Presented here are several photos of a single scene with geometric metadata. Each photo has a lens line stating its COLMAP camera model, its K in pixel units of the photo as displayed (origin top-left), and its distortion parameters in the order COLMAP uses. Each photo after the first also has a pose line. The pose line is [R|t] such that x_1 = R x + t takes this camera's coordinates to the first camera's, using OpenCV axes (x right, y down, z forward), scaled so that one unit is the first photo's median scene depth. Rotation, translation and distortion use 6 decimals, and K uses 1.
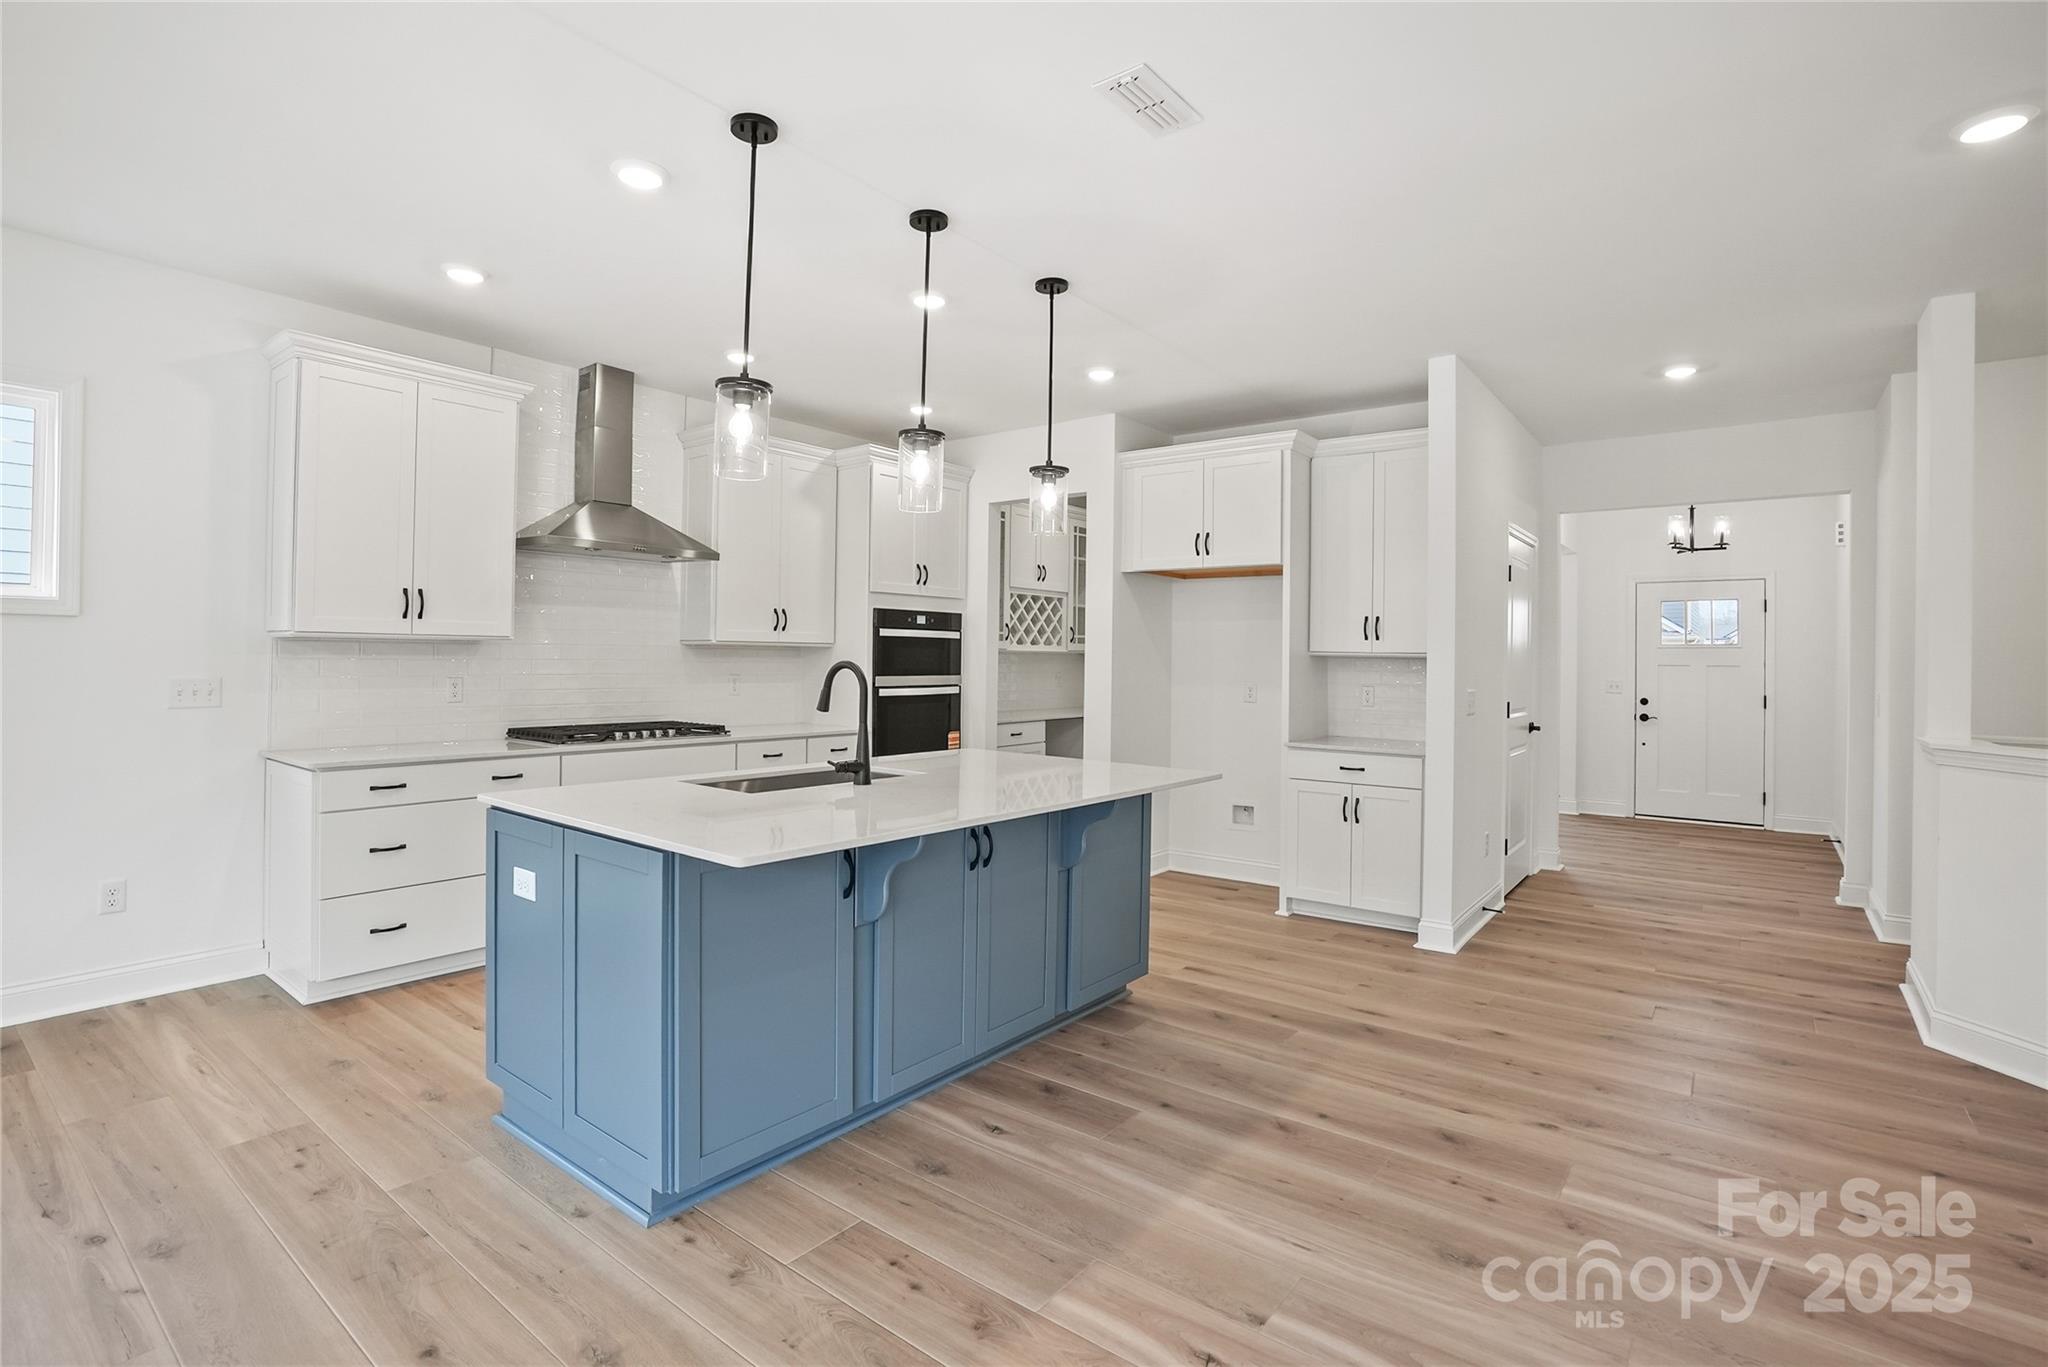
lens RADIAL K [[953.1, 0, 1020.5], [0, 953.1, 653.9], [0, 0, 1]] dist [-0.030954, 0.014105]
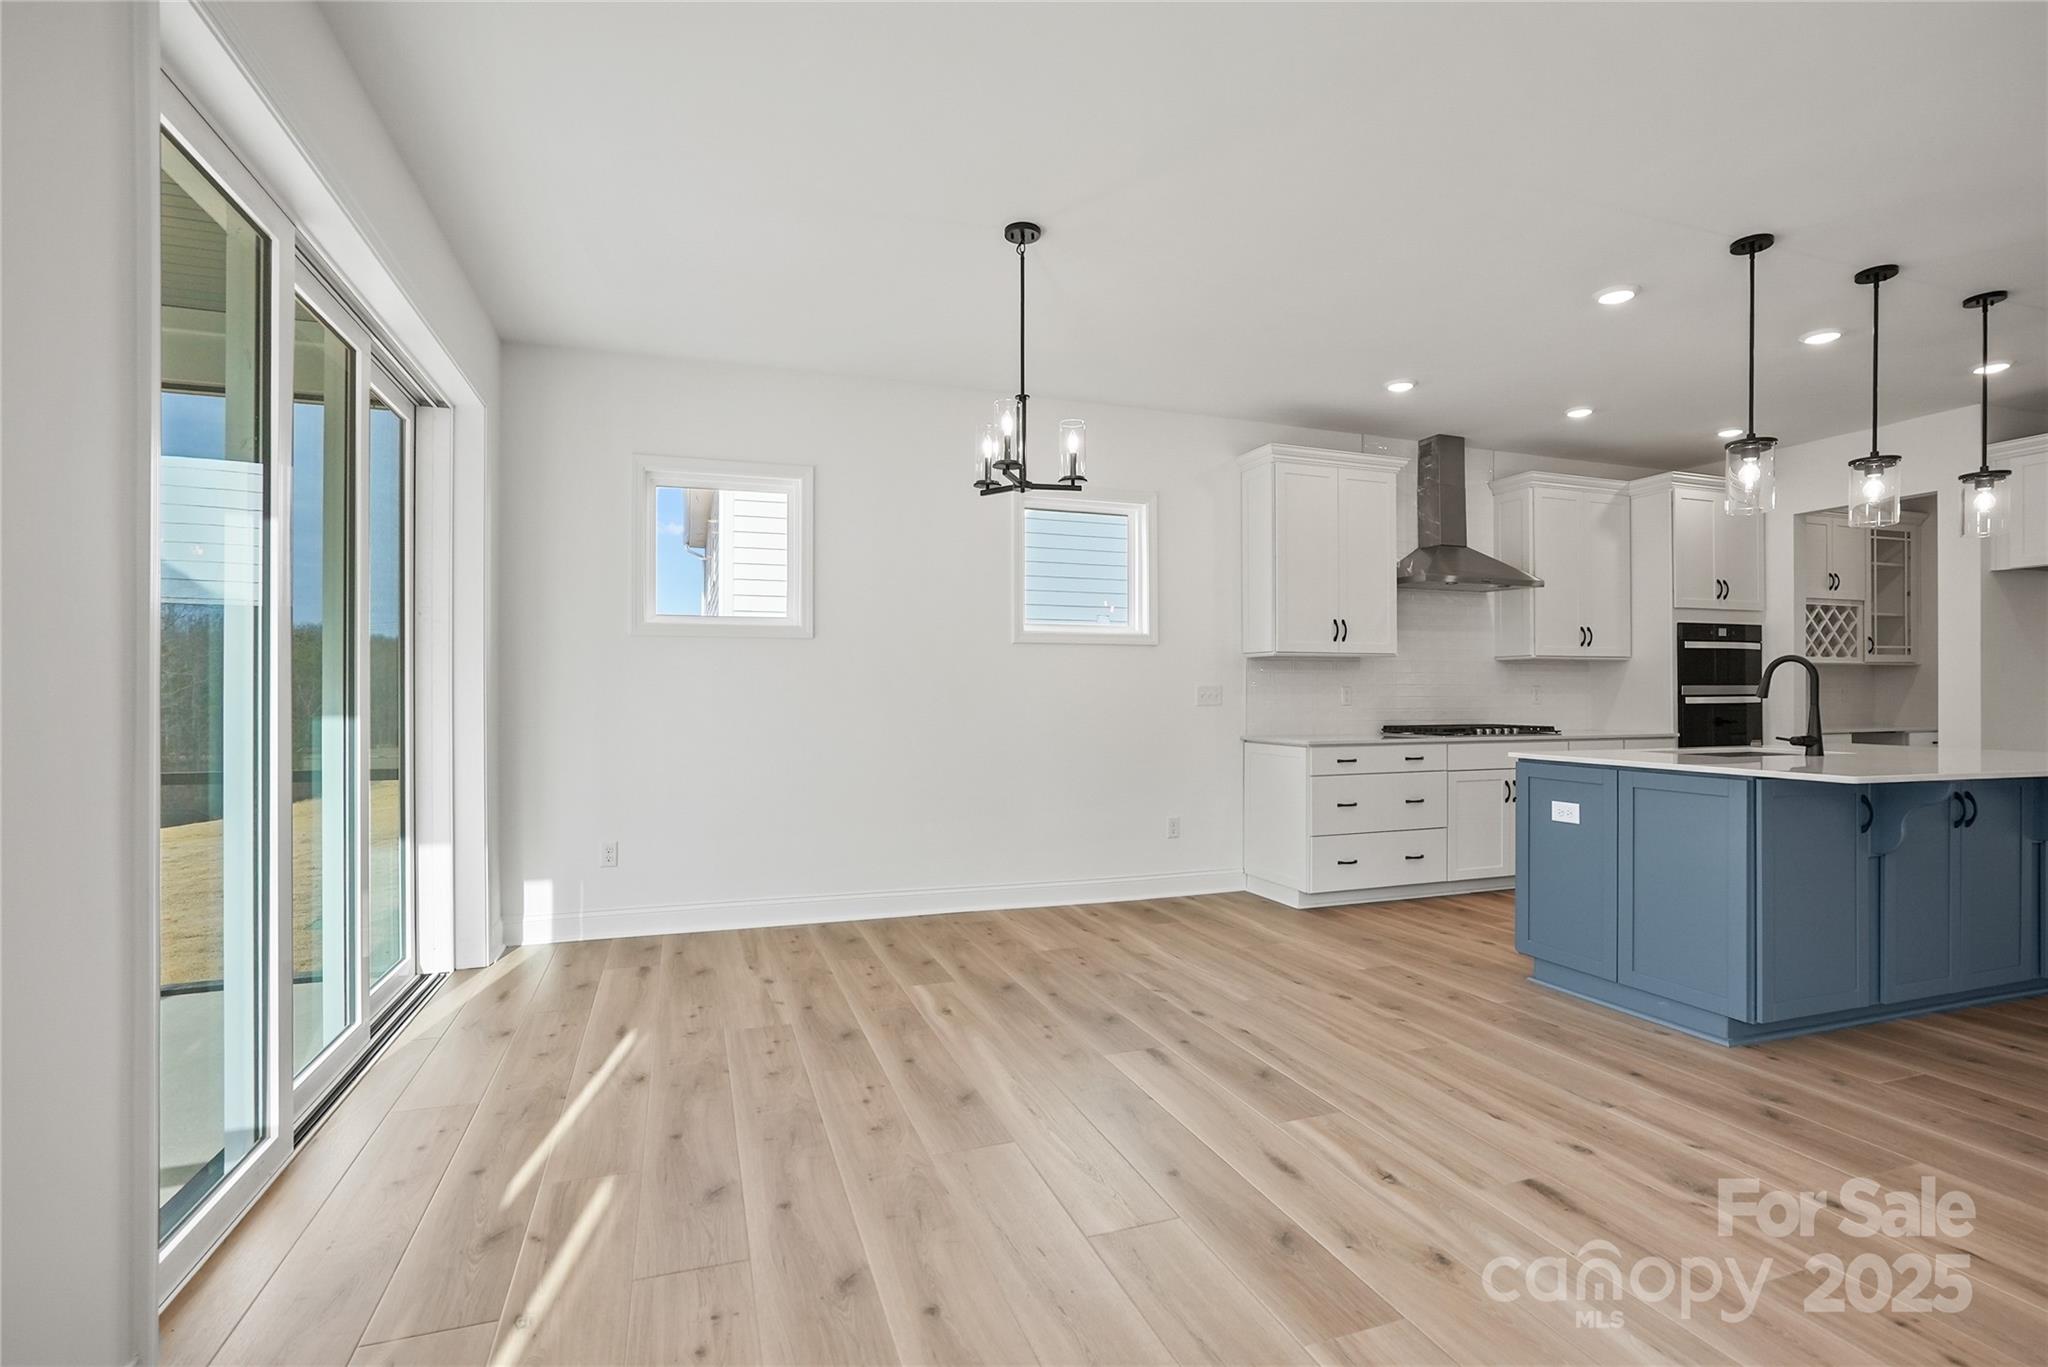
lens RADIAL K [[968.7, 0, 1070.7], [0, 968.7, 690.8], [0, 0, 1]] dist [-0.001164, 0.014527]
pose [[0.868259, -0.014161, -0.495909, -0.225168], [0.013083, 0.999898, -0.005646, 0.029143], [0.495938, -0.001586, 0.868356, -0.329195]]
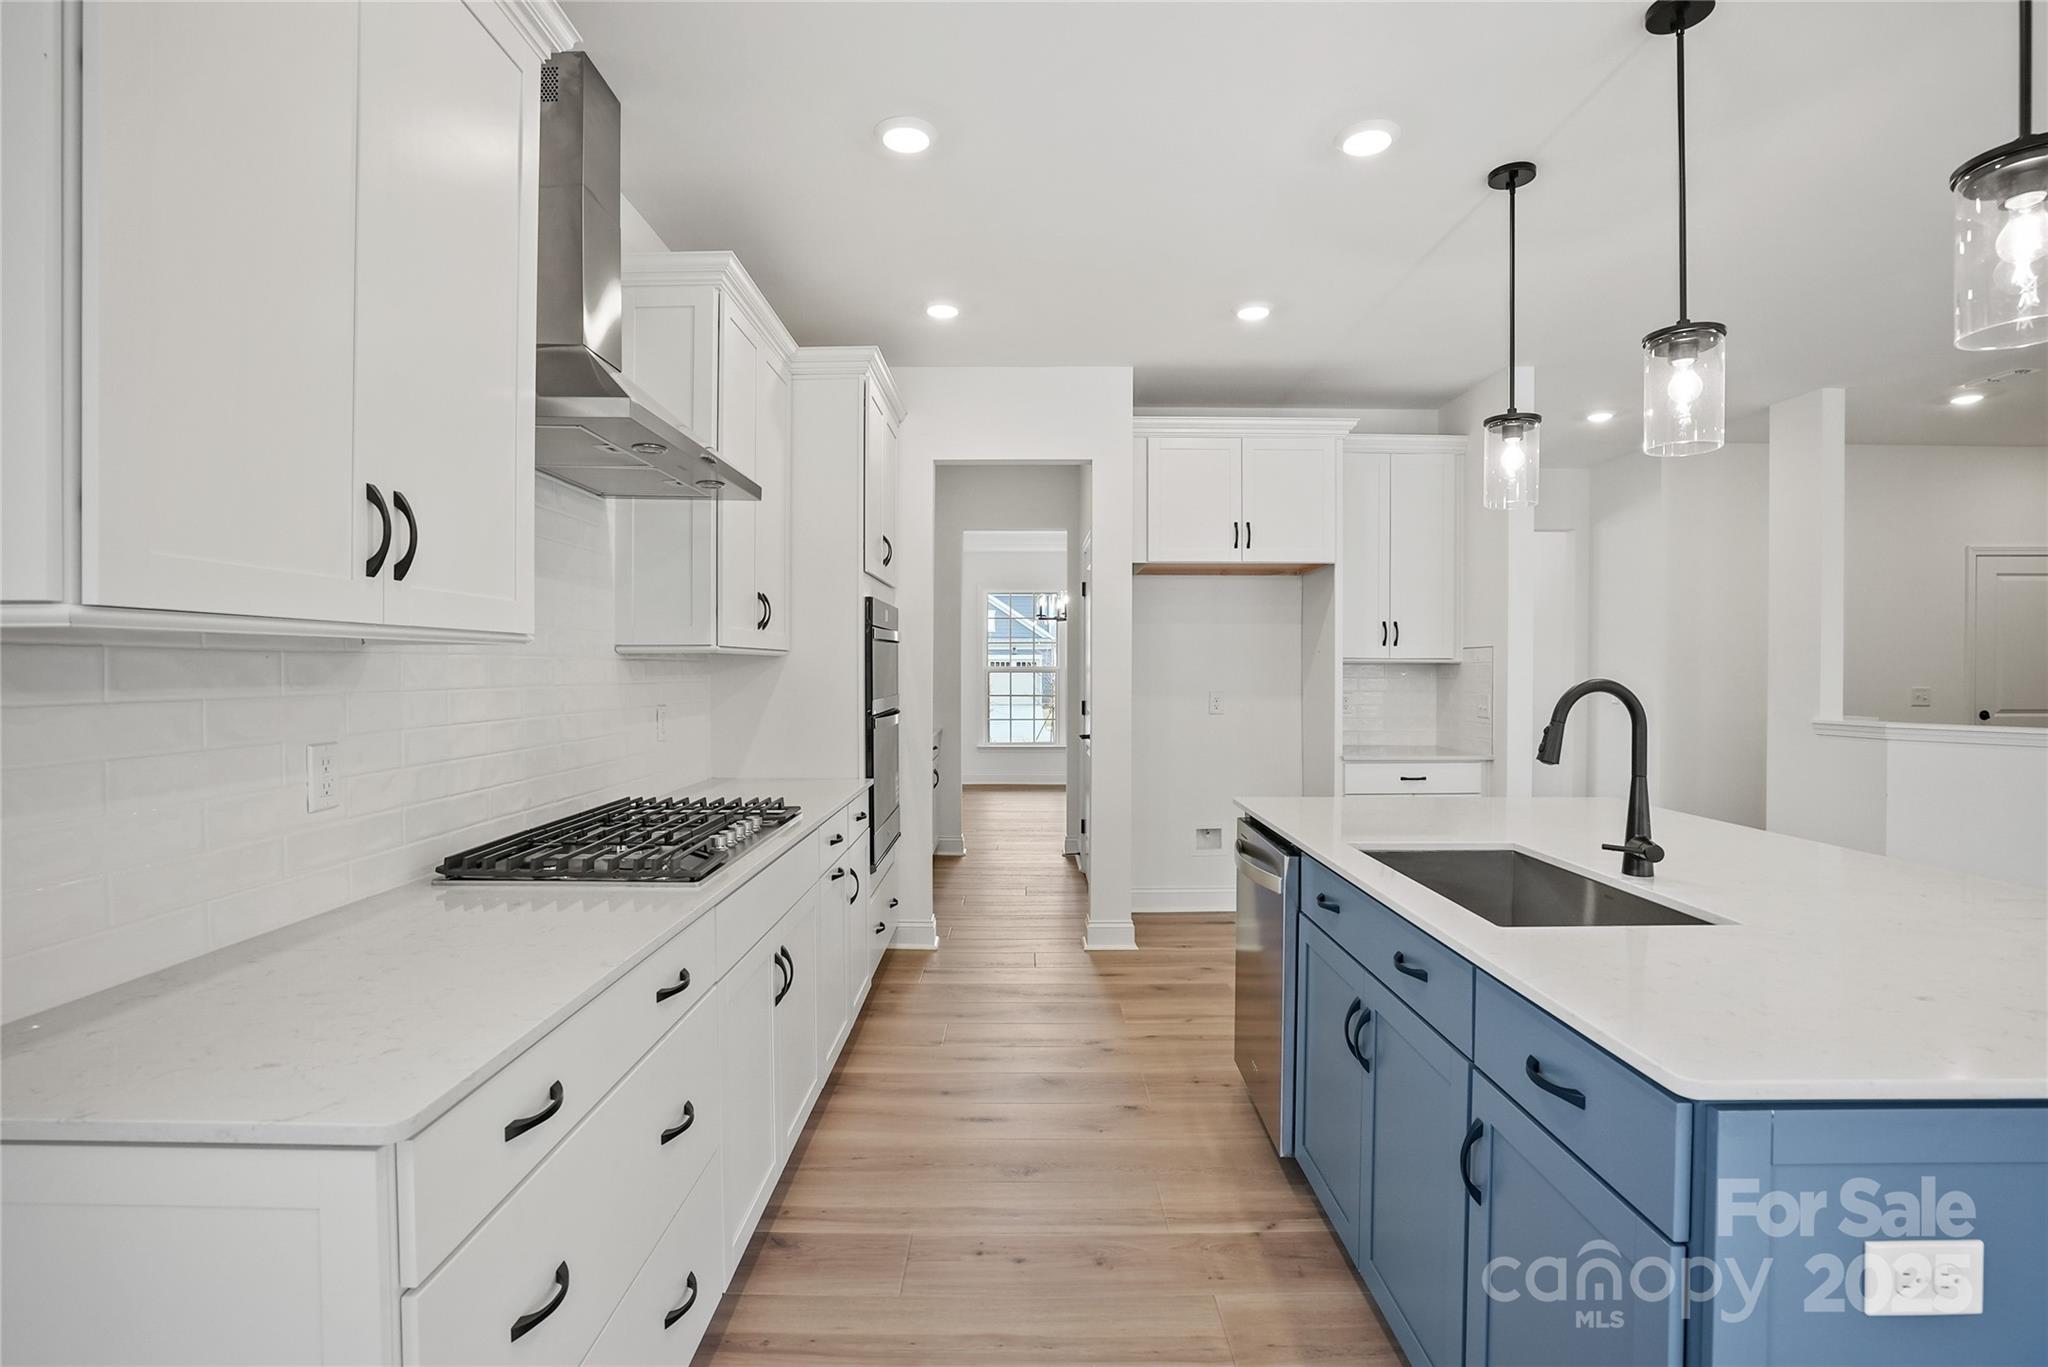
lens RADIAL K [[953.1, 0, 1020.5], [0, 953.1, 653.9], [0, 0, 1]] dist [-0.030954, 0.014105]
pose [[0.792424, -0.003826, 0.609959, -0.528301], [0.007878, 0.999961, -0.003962, -0.005377], [-0.609920, 0.007945, 0.792423, 0.461137]]
